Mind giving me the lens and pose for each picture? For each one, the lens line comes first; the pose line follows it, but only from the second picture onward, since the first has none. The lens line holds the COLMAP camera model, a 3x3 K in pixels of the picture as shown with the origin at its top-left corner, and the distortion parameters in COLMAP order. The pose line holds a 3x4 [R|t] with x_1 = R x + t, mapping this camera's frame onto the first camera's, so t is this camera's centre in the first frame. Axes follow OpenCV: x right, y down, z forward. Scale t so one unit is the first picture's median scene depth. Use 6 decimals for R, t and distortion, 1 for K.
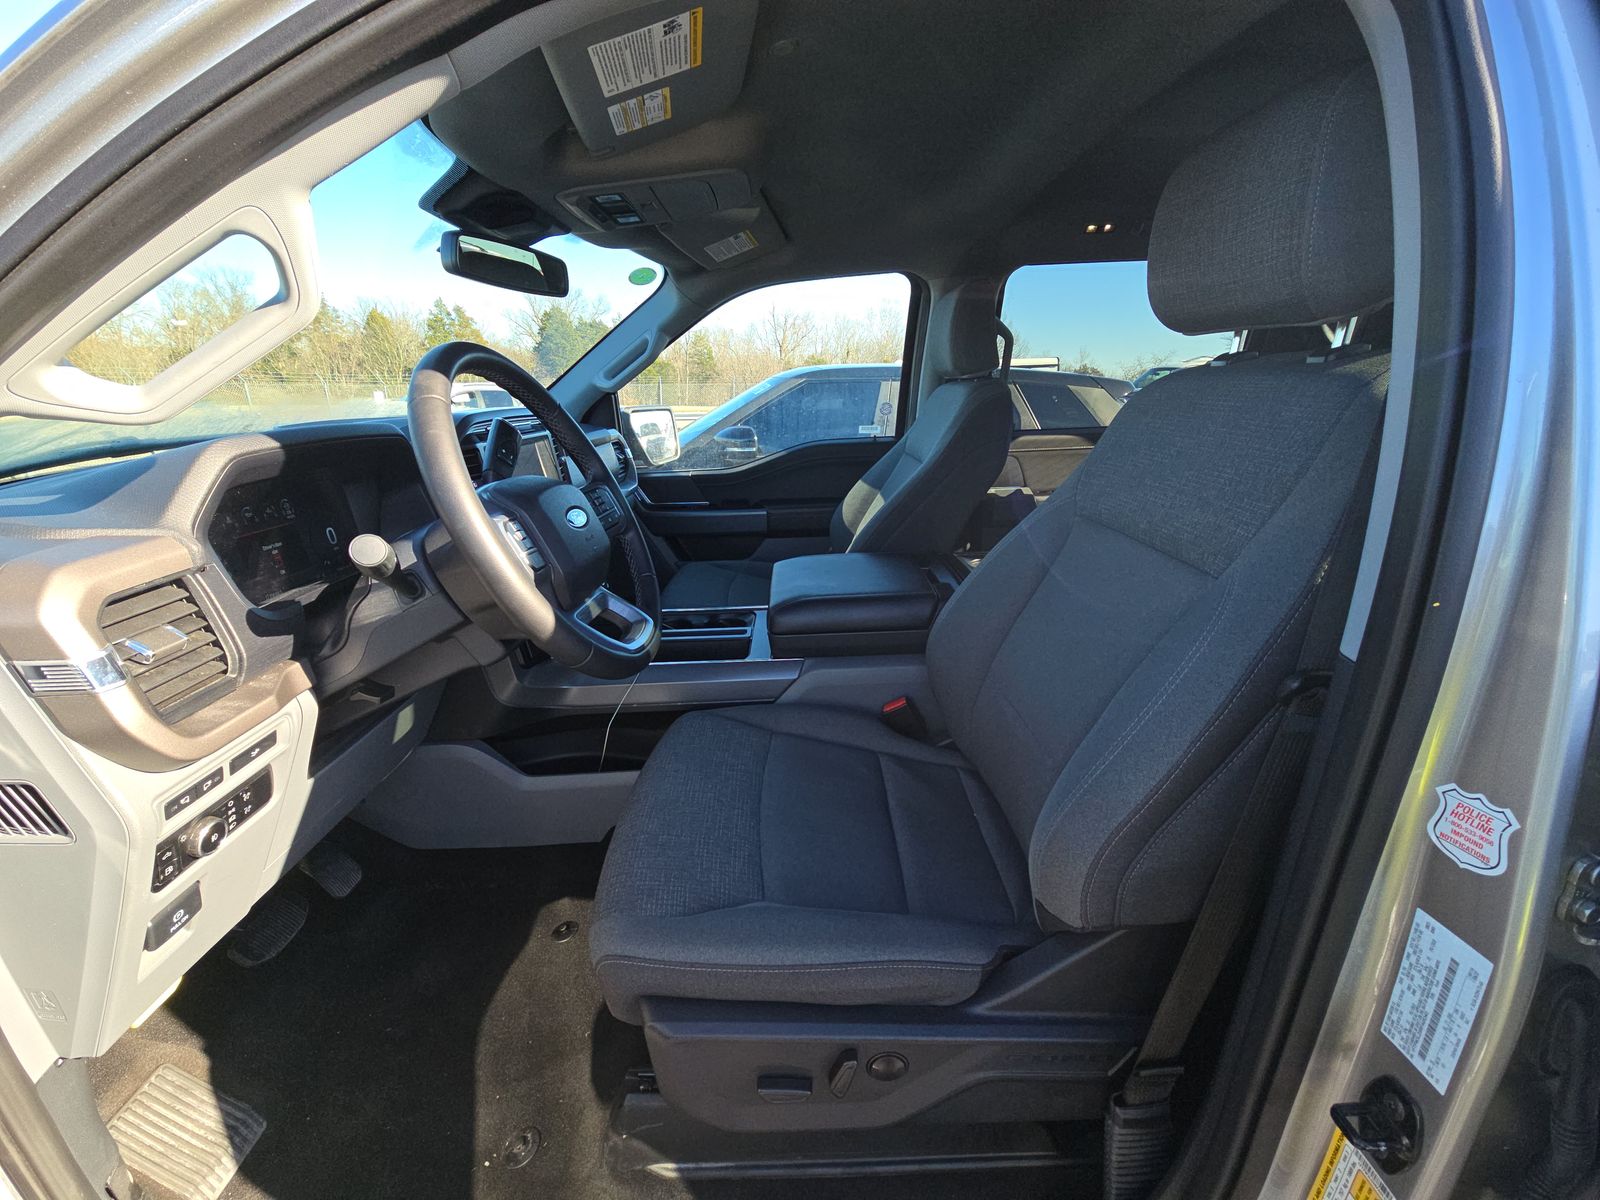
lens RADIAL K [[646.9, 0, 792.5], [0, 646.9, 605.2], [0, 0, 1]] dist [-0.002463, -0.000357]
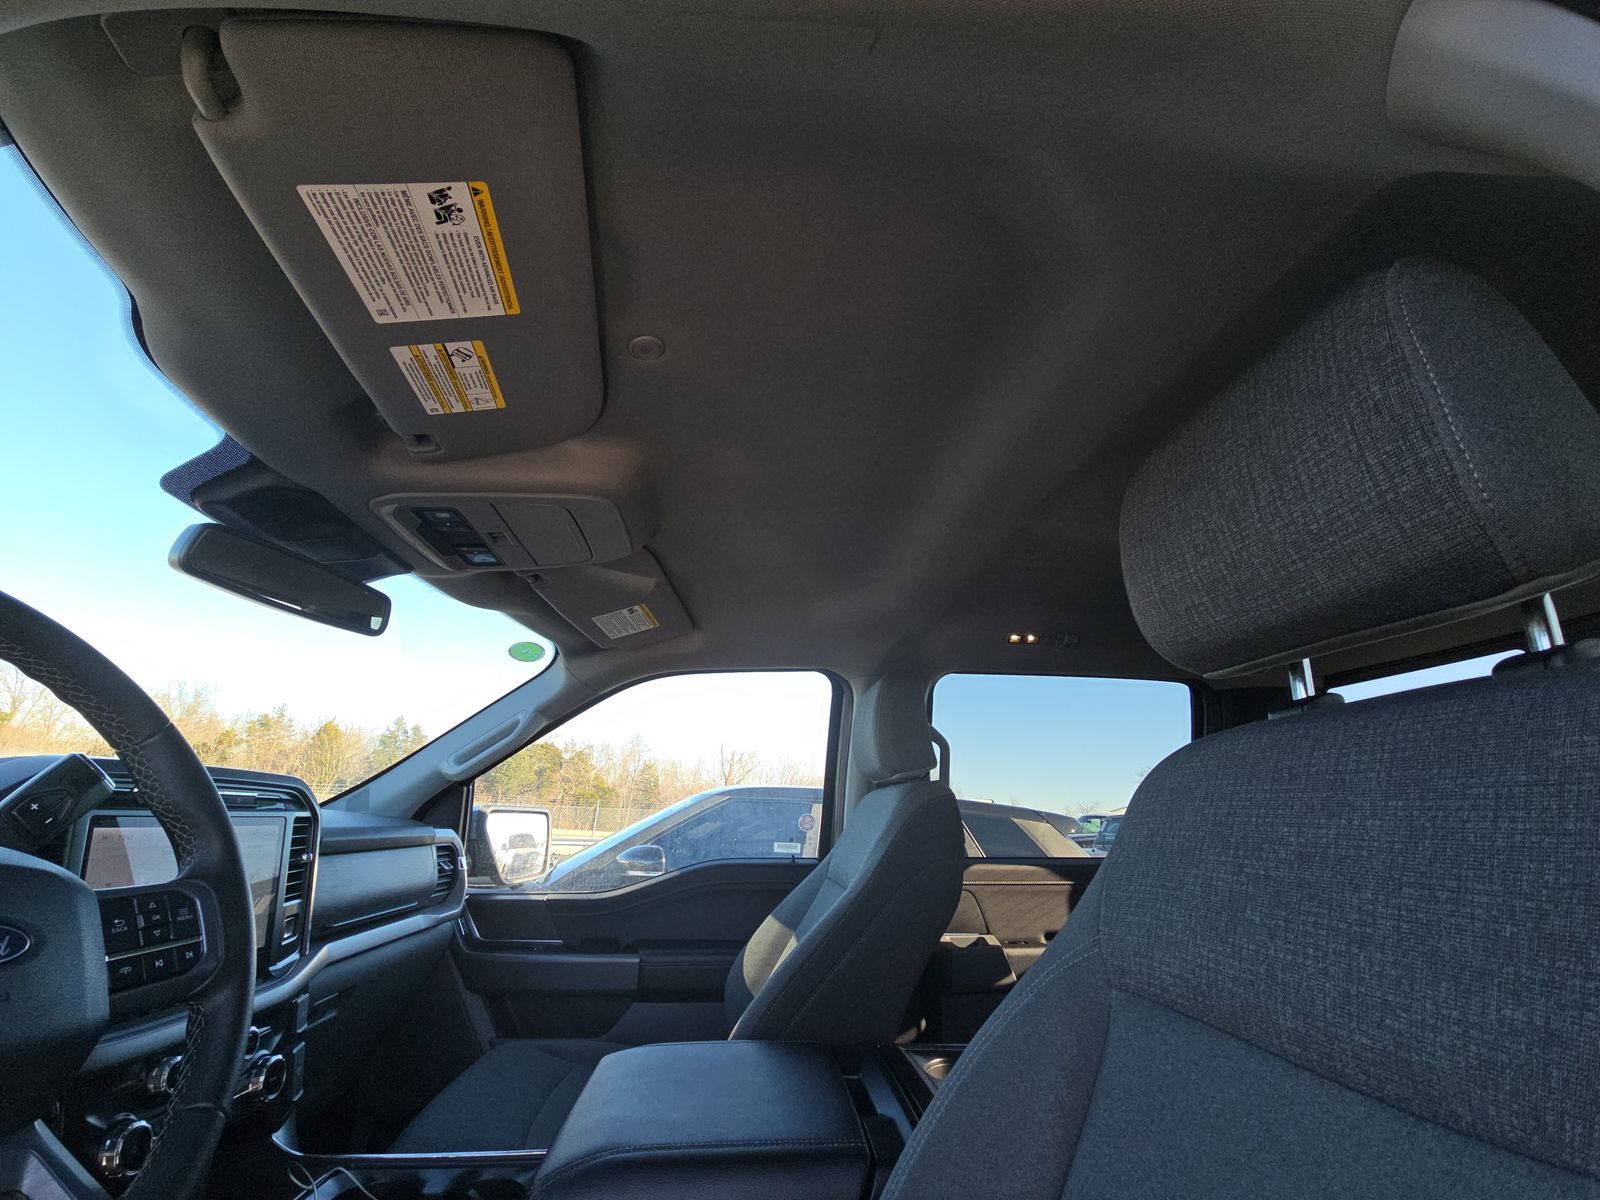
lens RADIAL K [[646.9, 0, 792.5], [0, 646.9, 605.2], [0, 0, 1]] dist [-0.002463, -0.000357]
pose [[0.995455, 0.070894, 0.063594, 0.065027], [-0.018200, 0.797046, -0.603645, -0.034123], [-0.093482, 0.599744, 0.794713, 0.222405]]
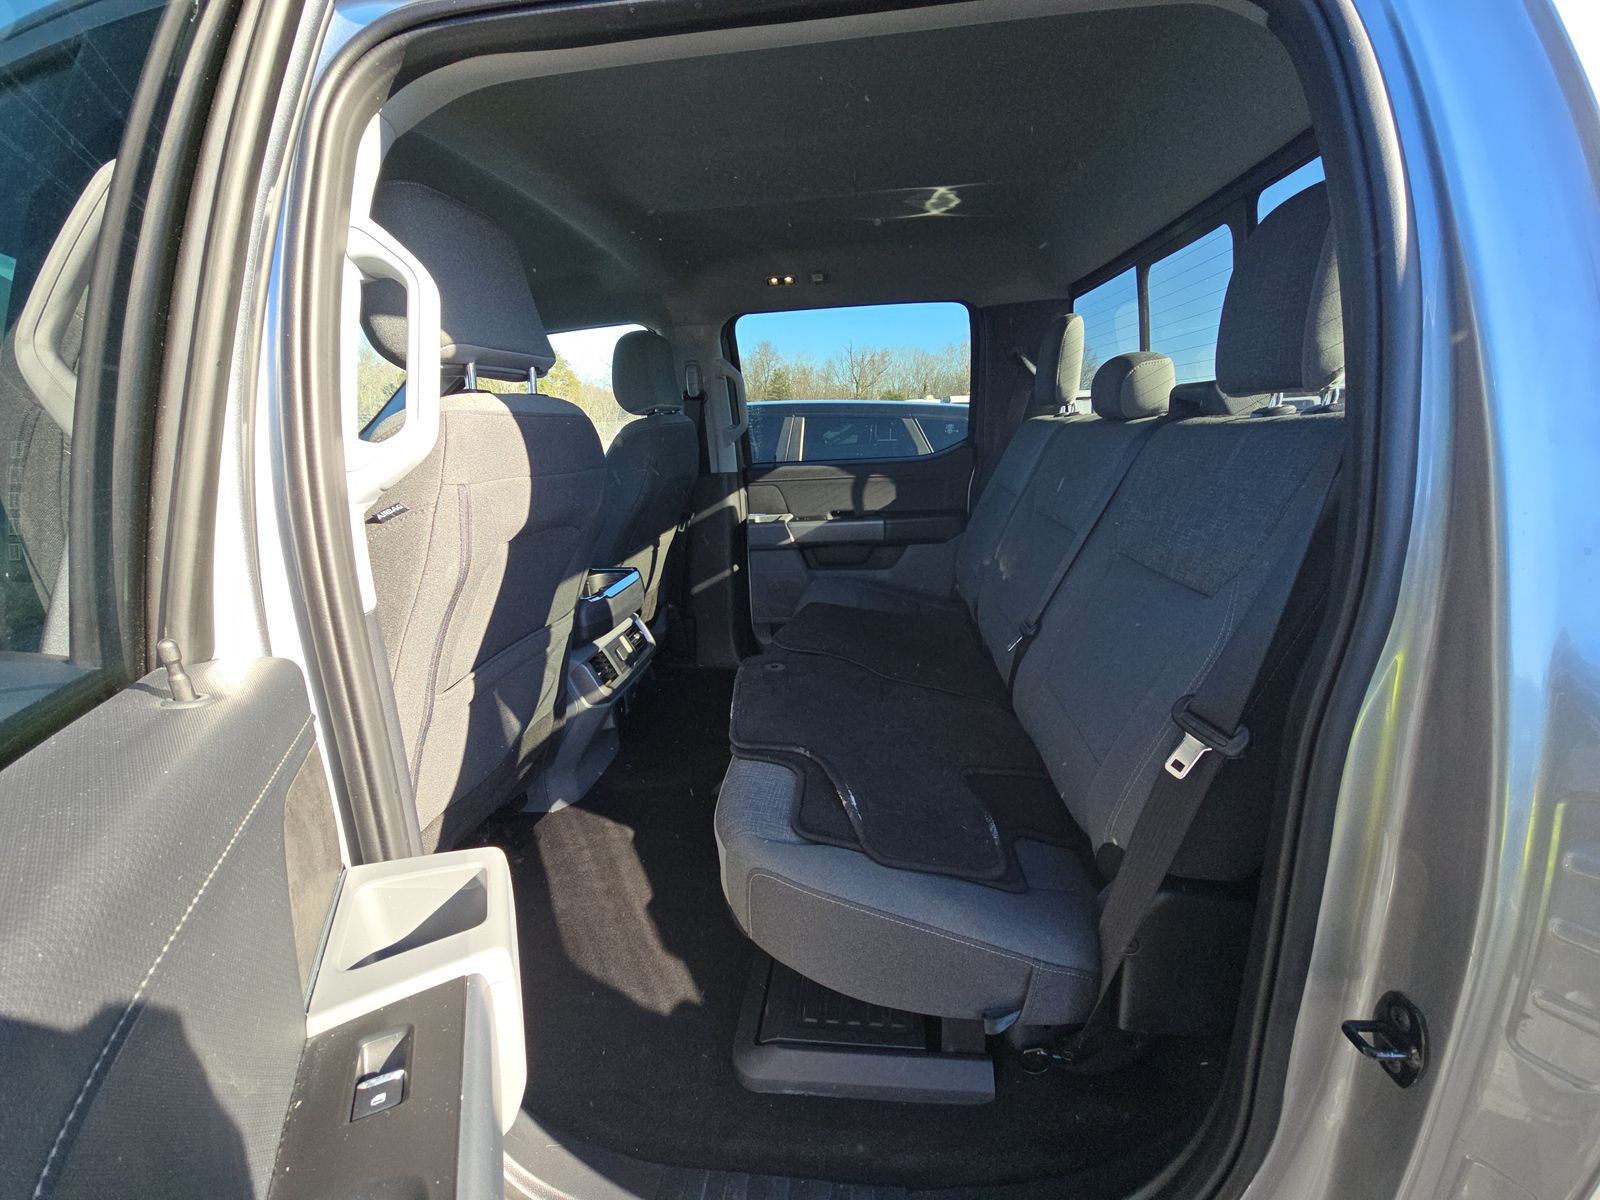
lens RADIAL K [[646.9, 0, 792.5], [0, 646.9, 605.2], [0, 0, 1]] dist [-0.002463, -0.000357]
pose [[0.992142, 0.023103, -0.122967, 0.602144], [-0.029227, 0.998408, -0.048233, 0.024602], [0.121657, 0.051448, 0.991238, -0.066000]]
